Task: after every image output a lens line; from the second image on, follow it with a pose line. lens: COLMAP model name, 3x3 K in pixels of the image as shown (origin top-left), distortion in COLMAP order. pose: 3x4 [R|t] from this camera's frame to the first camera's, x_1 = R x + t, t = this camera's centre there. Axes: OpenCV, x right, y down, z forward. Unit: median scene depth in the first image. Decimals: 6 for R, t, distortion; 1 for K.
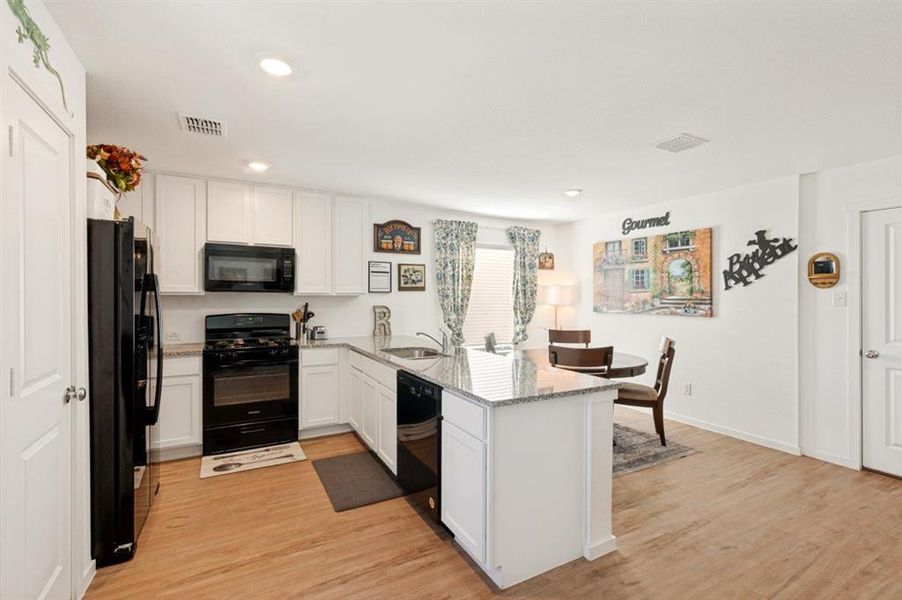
lens RADIAL K [[409.7, 0, 451.5], [0, 409.7, 297.5], [0, 0, 1]] dist [0.000529, 0.000067]
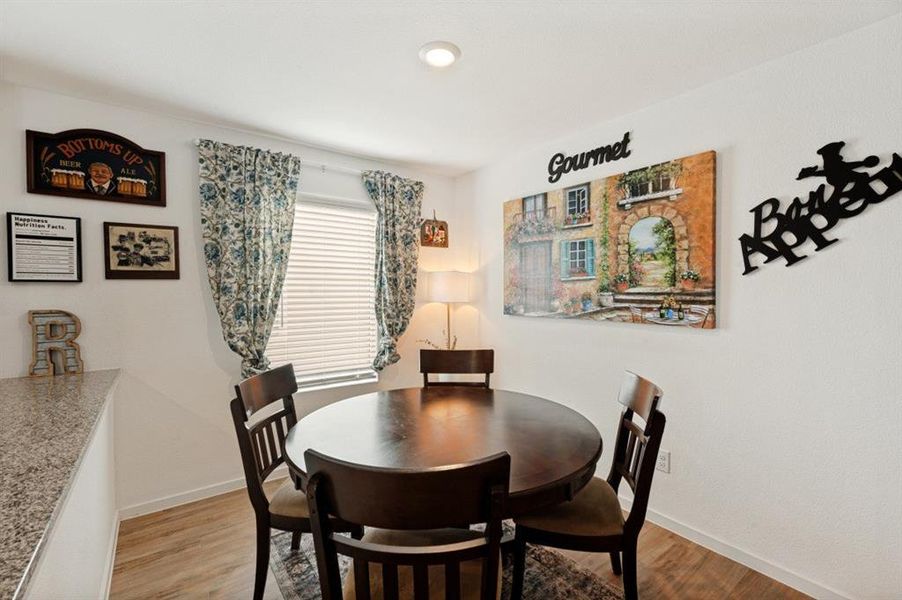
lens RADIAL K [[396.3, 0, 453.3], [0, 396.3, 297.3], [0, 0, 1]] dist [-0.001013, 0.000133]
pose [[0.989292, -0.006696, 0.145799, 0.215193], [0.004441, 0.999865, 0.015791, -0.000061], [-0.145886, -0.014974, 0.989188, 0.496465]]
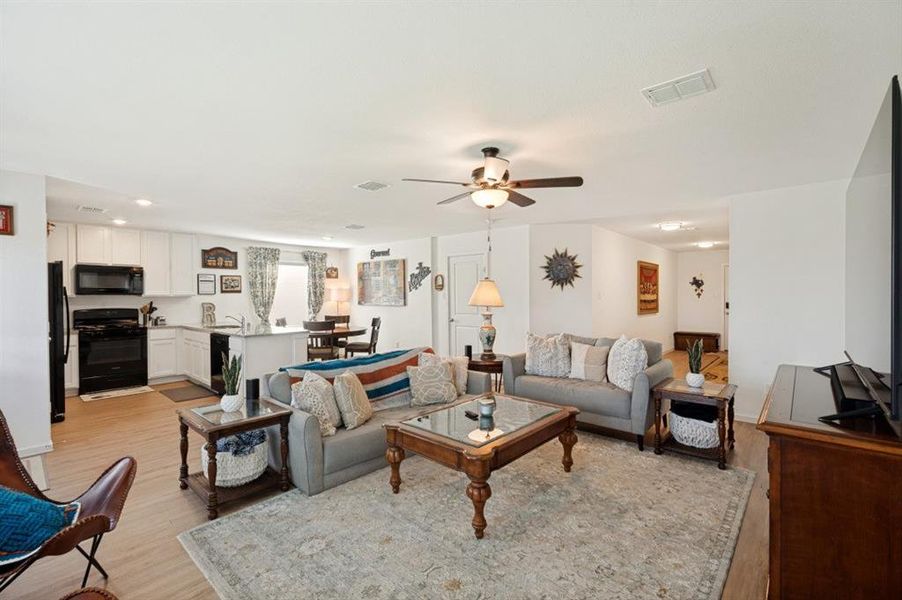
lens RADIAL K [[396.3, 0, 453.3], [0, 396.3, 297.3], [0, 0, 1]] dist [-0.001013, 0.000133]
pose [[0.941179, -0.010839, 0.337735, 0.196041], [0.009825, 0.999941, 0.004712, 0.001425], [-0.337766, -0.001116, 0.941229, -0.721597]]
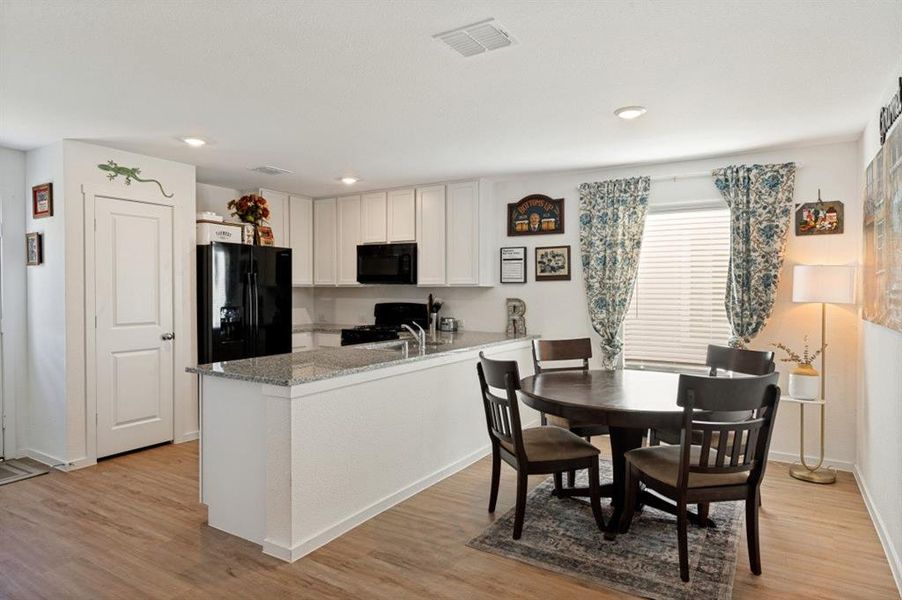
lens RADIAL K [[535.2, 0, 453.4], [0, 535.2, 295.5], [0, 0, 1]] dist [-0.000666, 0.000449]
pose [[0.495305, 0.008593, -0.868676, 0.747239], [-0.001895, 0.999959, 0.008811, 0.004283], [0.868717, -0.002718, 0.495302, 0.337436]]
